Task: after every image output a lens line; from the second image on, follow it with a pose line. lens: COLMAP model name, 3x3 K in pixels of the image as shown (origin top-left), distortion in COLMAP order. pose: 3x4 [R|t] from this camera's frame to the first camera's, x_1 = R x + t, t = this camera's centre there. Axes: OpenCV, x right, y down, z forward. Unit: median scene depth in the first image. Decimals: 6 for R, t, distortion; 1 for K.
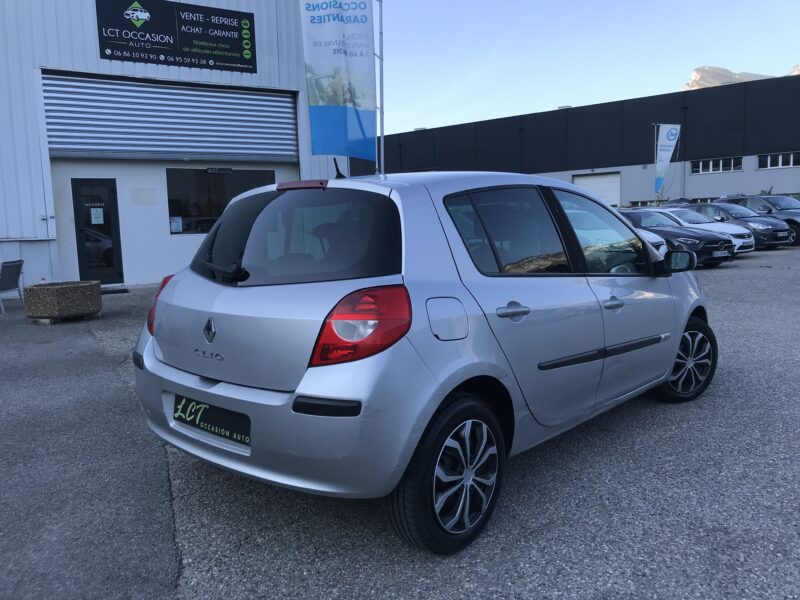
lens RADIAL K [[651.5, 0, 395.0], [0, 651.5, 294.2], [0, 0, 1]] dist [0.032364, -0.025387]
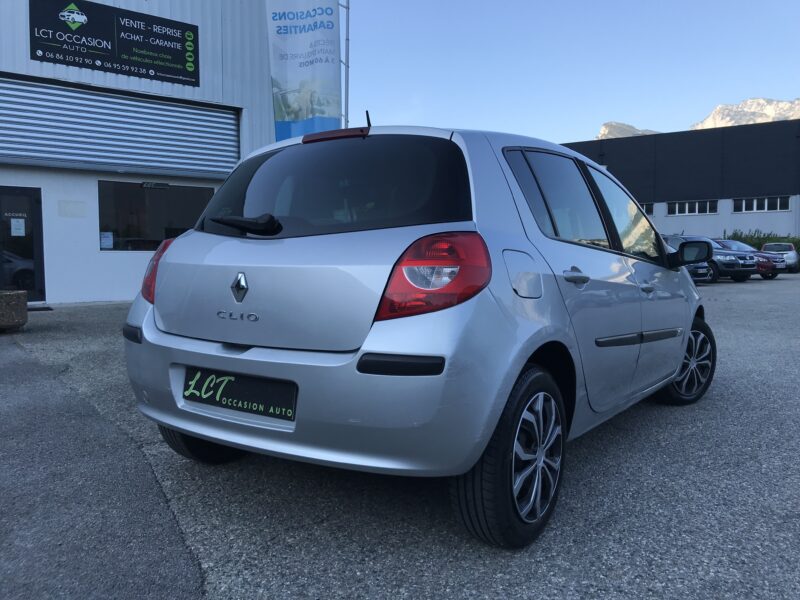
lens RADIAL K [[651.5, 0, 394.5], [0, 651.5, 298.2], [0, 0, 1]] dist [0.032364, -0.025387]
pose [[0.992931, 0.018753, 0.117204, -0.038374], [-0.012664, 0.998542, -0.052481, 0.023385], [-0.118017, 0.050626, 0.991720, 0.029412]]
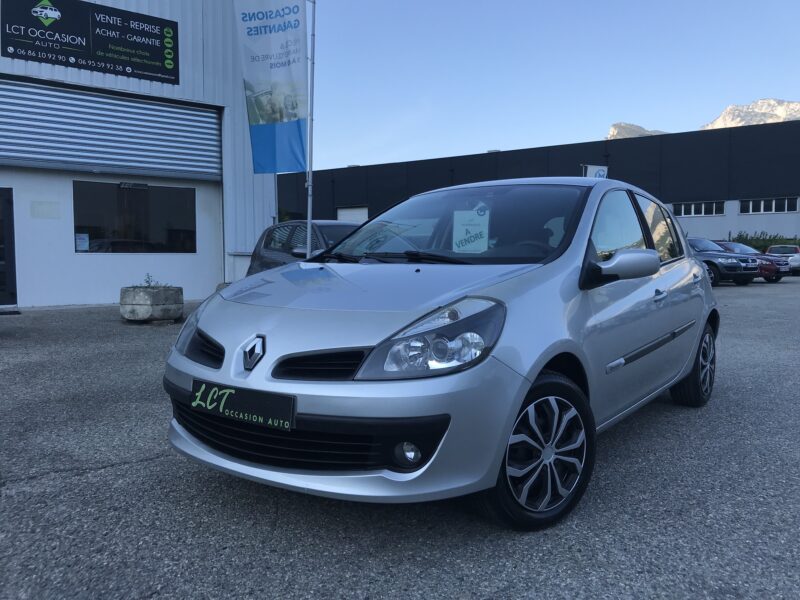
lens RADIAL K [[651.5, 0, 395.1], [0, 651.5, 294.9], [0, 0, 1]] dist [0.032364, -0.025387]
pose [[0.994081, 0.023027, 0.106173, 0.004880], [-0.016956, 0.998188, -0.057729, 0.014478], [-0.107310, 0.055587, 0.992670, 0.058123]]
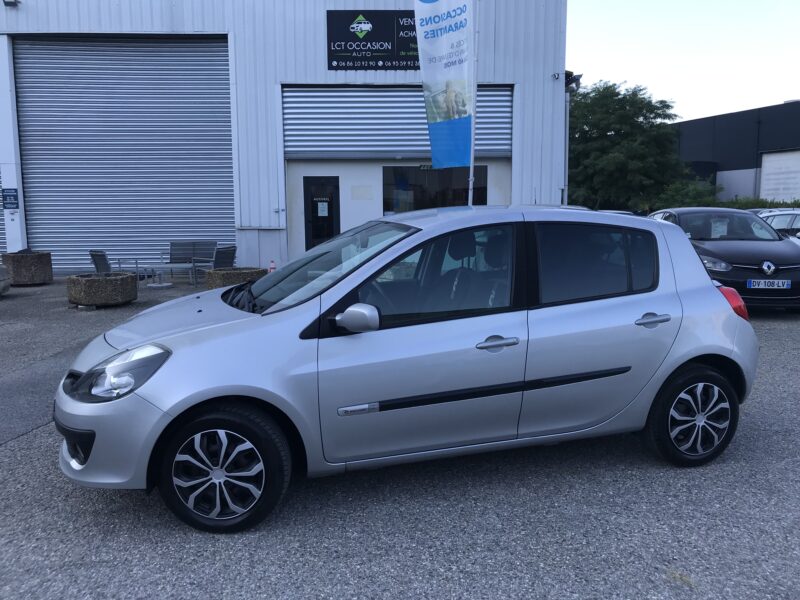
lens RADIAL K [[651.5, 0, 396.7], [0, 651.5, 297.7], [0, 0, 1]] dist [0.032364, -0.025387]
pose [[0.868238, 0.088261, -0.488234, 0.245836], [-0.073832, 0.996077, 0.048769, -0.032381], [0.490623, -0.006296, 0.871349, 0.074082]]
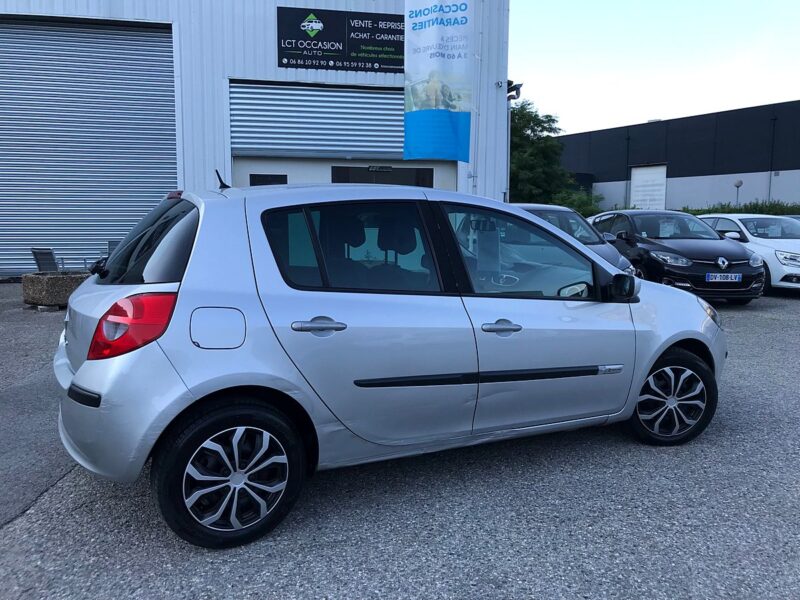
lens RADIAL K [[651.5, 0, 396.6], [0, 651.5, 293.9], [0, 0, 1]] dist [0.032364, -0.025387]
pose [[0.941466, 0.071548, -0.329428, 0.138027], [-0.068665, 0.997431, 0.020394, -0.011612], [0.330041, 0.003420, 0.943960, 0.018861]]
